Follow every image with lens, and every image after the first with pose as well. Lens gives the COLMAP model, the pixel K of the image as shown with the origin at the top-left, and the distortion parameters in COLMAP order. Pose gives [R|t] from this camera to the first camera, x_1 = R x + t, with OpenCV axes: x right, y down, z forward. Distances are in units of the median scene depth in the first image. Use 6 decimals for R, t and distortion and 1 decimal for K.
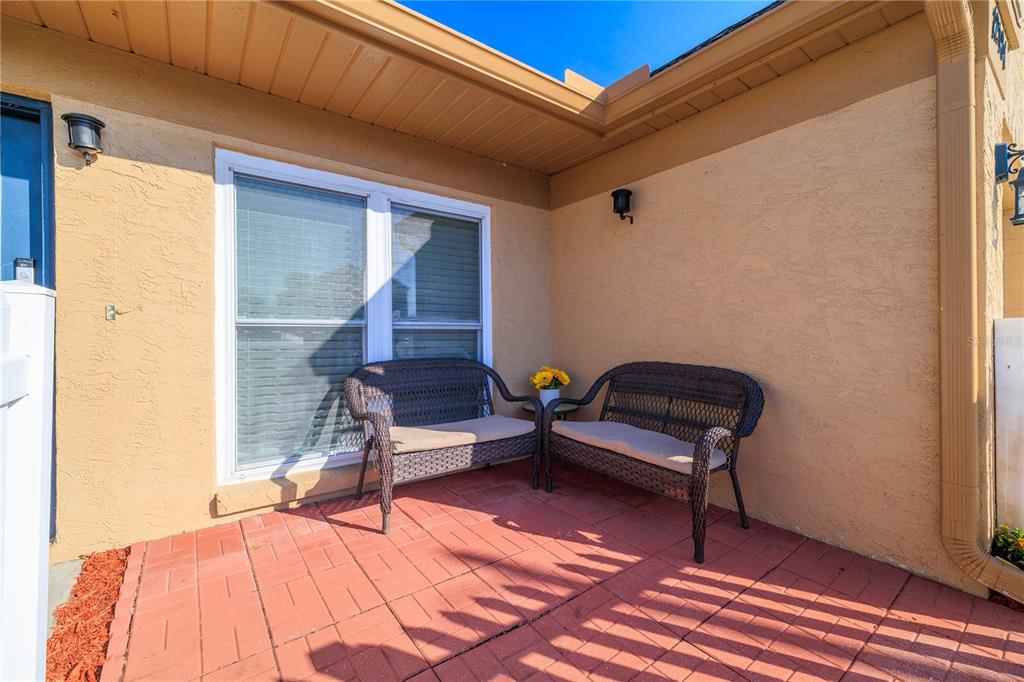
lens RADIAL K [[432.4, 0, 510.9], [0, 432.4, 338.9], [0, 0, 1]] dist [-0.000103, 0.000449]
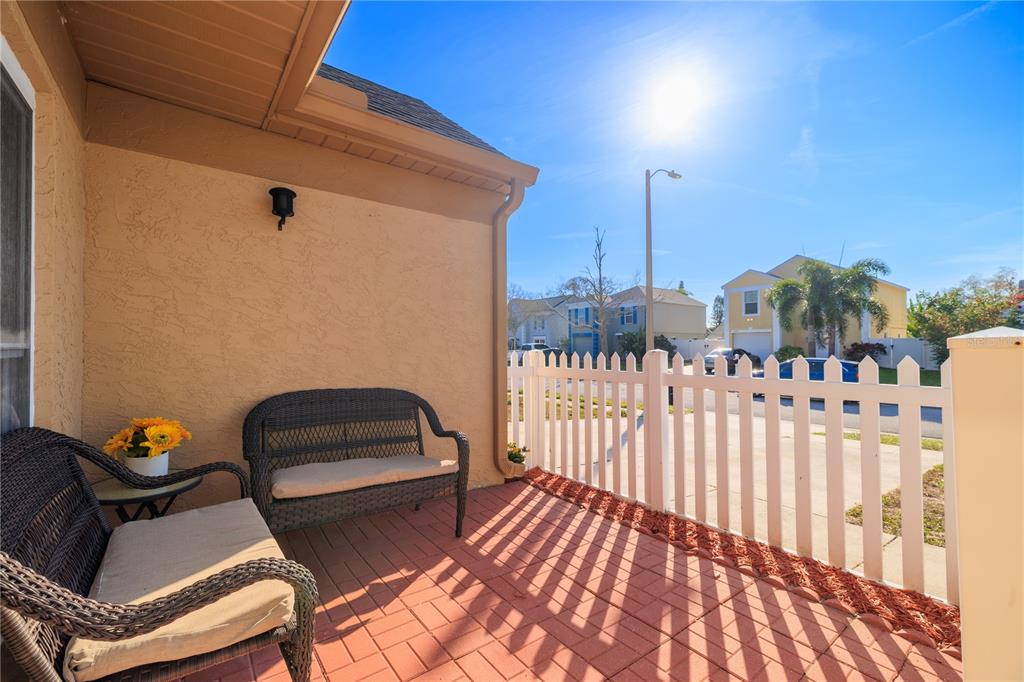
lens RADIAL K [[432.4, 0, 510.9], [0, 432.4, 338.9], [0, 0, 1]] dist [-0.000103, 0.000449]
pose [[-0.022562, 0.035403, 0.999118, -0.667093], [0.010161, 0.999329, -0.035181, -0.020681], [-0.999694, 0.009358, -0.022906, 0.660990]]
